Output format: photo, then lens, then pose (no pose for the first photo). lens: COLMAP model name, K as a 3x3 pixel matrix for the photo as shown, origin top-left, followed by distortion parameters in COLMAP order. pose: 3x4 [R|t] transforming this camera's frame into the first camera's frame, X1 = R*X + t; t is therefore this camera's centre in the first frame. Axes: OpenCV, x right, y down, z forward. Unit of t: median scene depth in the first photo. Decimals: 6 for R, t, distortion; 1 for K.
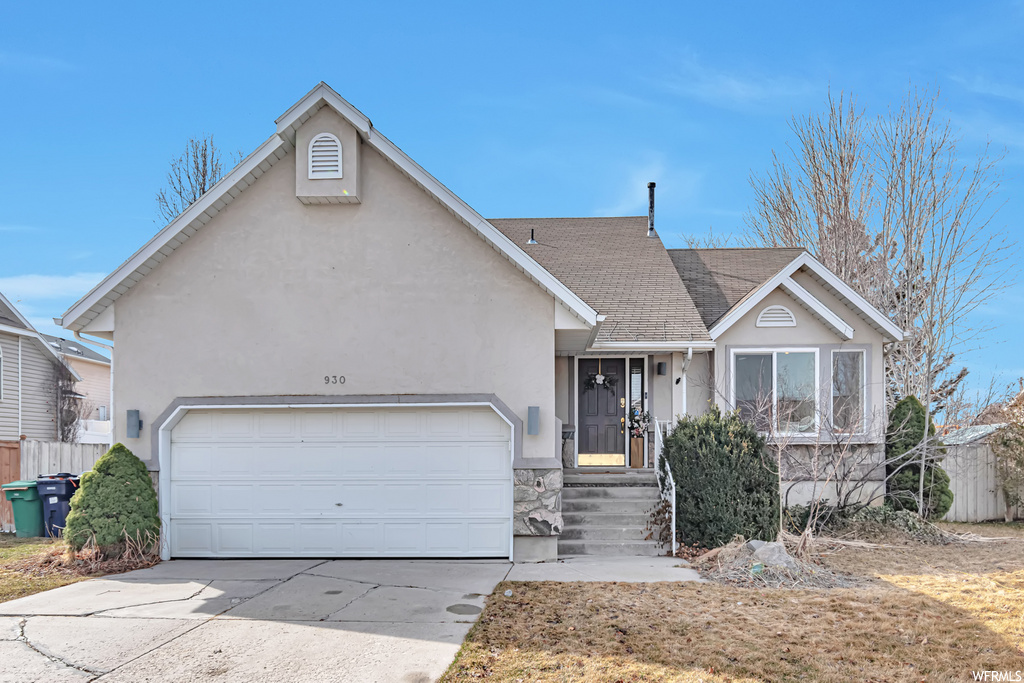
lens RADIAL K [[708.7, 0, 522.7], [0, 708.7, 388.3], [0, 0, 1]] dist [-0.000291, 0.000012]
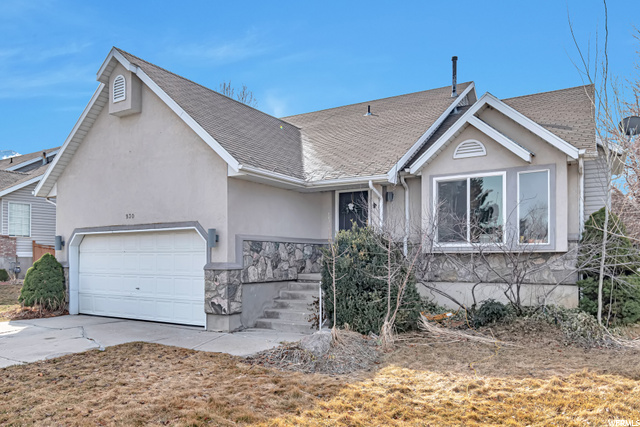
lens RADIAL K [[442.9, 0, 316.7], [0, 442.9, 215.5], [0, 0, 1]] dist [-0.000291, 0.000012]
pose [[0.880217, -0.040554, -0.472835, 0.644727], [0.039811, 0.999140, -0.011581, 0.017064], [0.472898, -0.008630, 0.881075, 0.262999]]
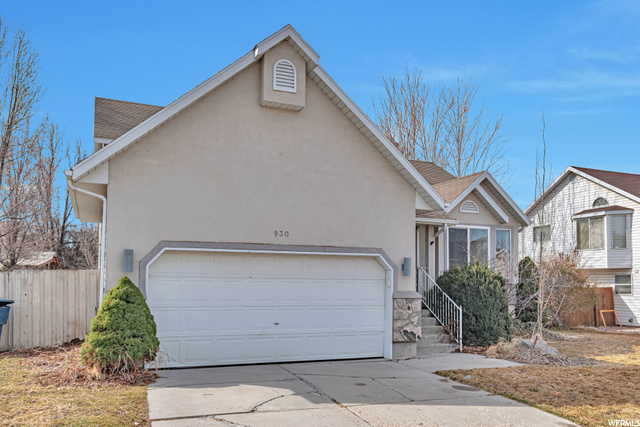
lens RADIAL K [[507.1, 0, 317.9], [0, 507.1, 213.0], [0, 0, 1]] dist [0.005590, 0.003085]
pose [[0.916033, 0.068823, 0.395154, -0.595627], [-0.049757, 0.997058, -0.058310, 0.002336], [-0.398005, 0.033752, 0.916762, 0.052984]]
